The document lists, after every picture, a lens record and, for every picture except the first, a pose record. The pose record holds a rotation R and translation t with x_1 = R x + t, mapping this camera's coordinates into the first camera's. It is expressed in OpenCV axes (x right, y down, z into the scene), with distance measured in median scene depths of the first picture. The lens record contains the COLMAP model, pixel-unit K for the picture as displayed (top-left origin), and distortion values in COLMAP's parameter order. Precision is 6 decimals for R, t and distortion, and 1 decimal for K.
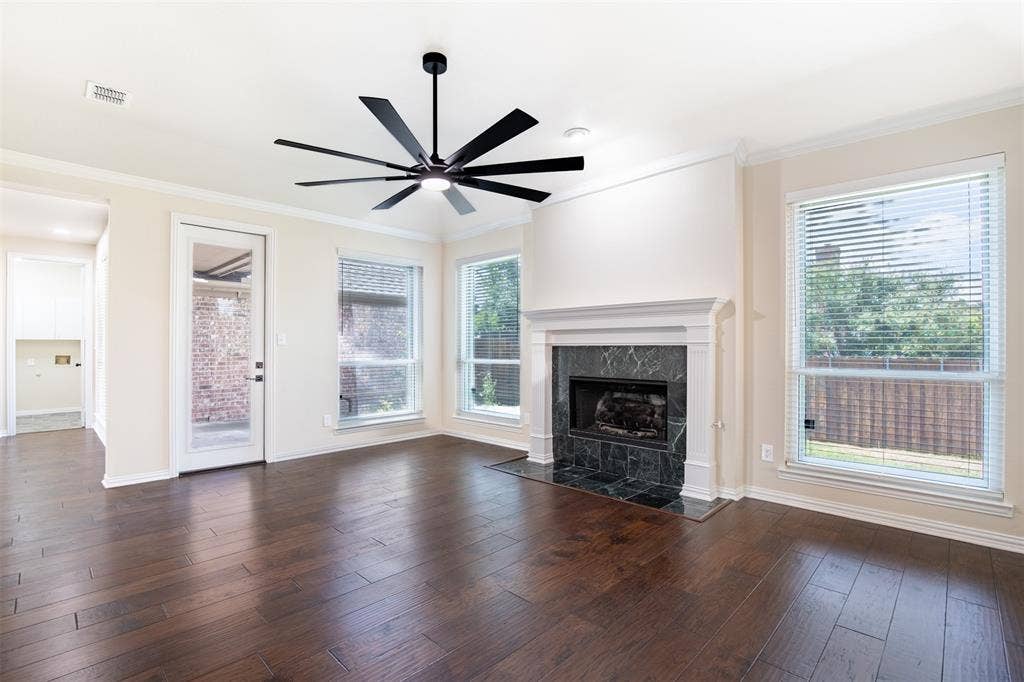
lens RADIAL K [[474.3, 0, 510.2], [0, 474.3, 344.4], [0, 0, 1]] dist [-0.029787, 0.000175]
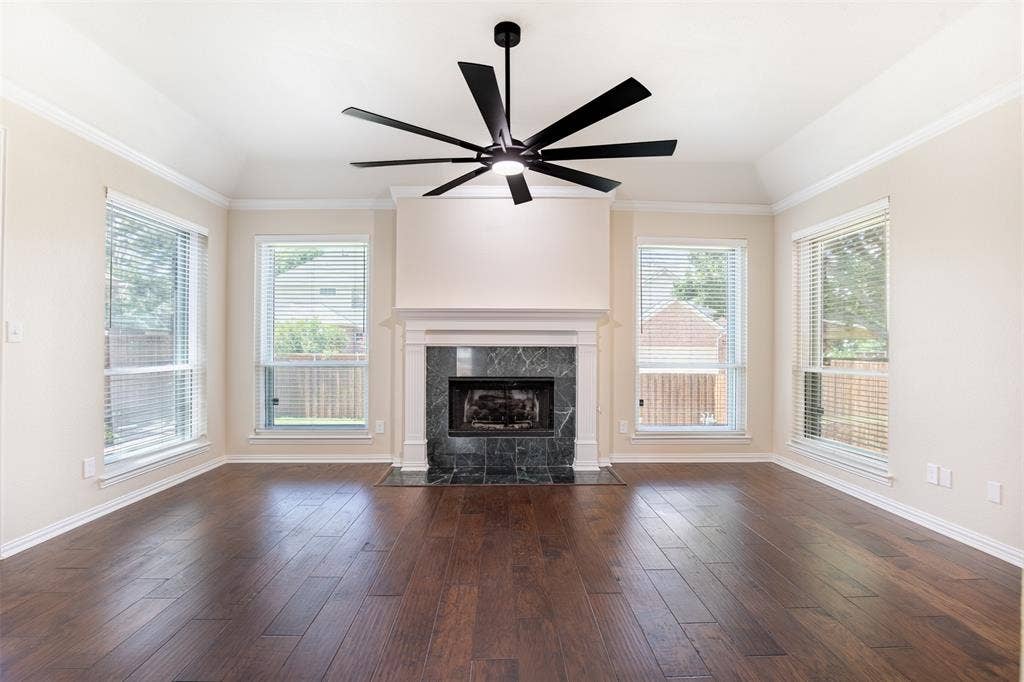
lens RADIAL K [[474.3, 0, 510.2], [0, 474.3, 344.4], [0, 0, 1]] dist [-0.029787, 0.000175]
pose [[0.695378, 0.006275, 0.718617, -0.539880], [-0.006264, 0.999977, -0.002671, 0.000786], [-0.718617, -0.002644, 0.695401, 0.241367]]
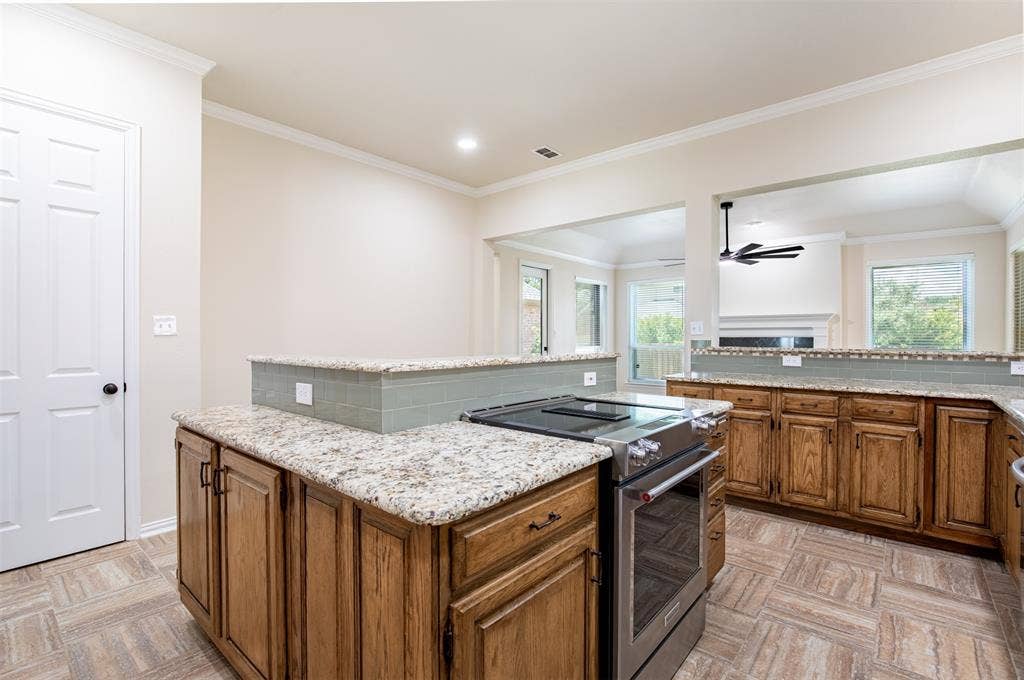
lens RADIAL K [[466.7, 0, 512.9], [0, 466.7, 337.7], [0, 0, 1]] dist [-0.025708, 0.006614]
pose [[0.997454, 0.000053, 0.071318, -0.853124], [-0.000465, 0.999983, 0.005754, -0.006009], [-0.071317, -0.005773, 0.997437, -0.687163]]
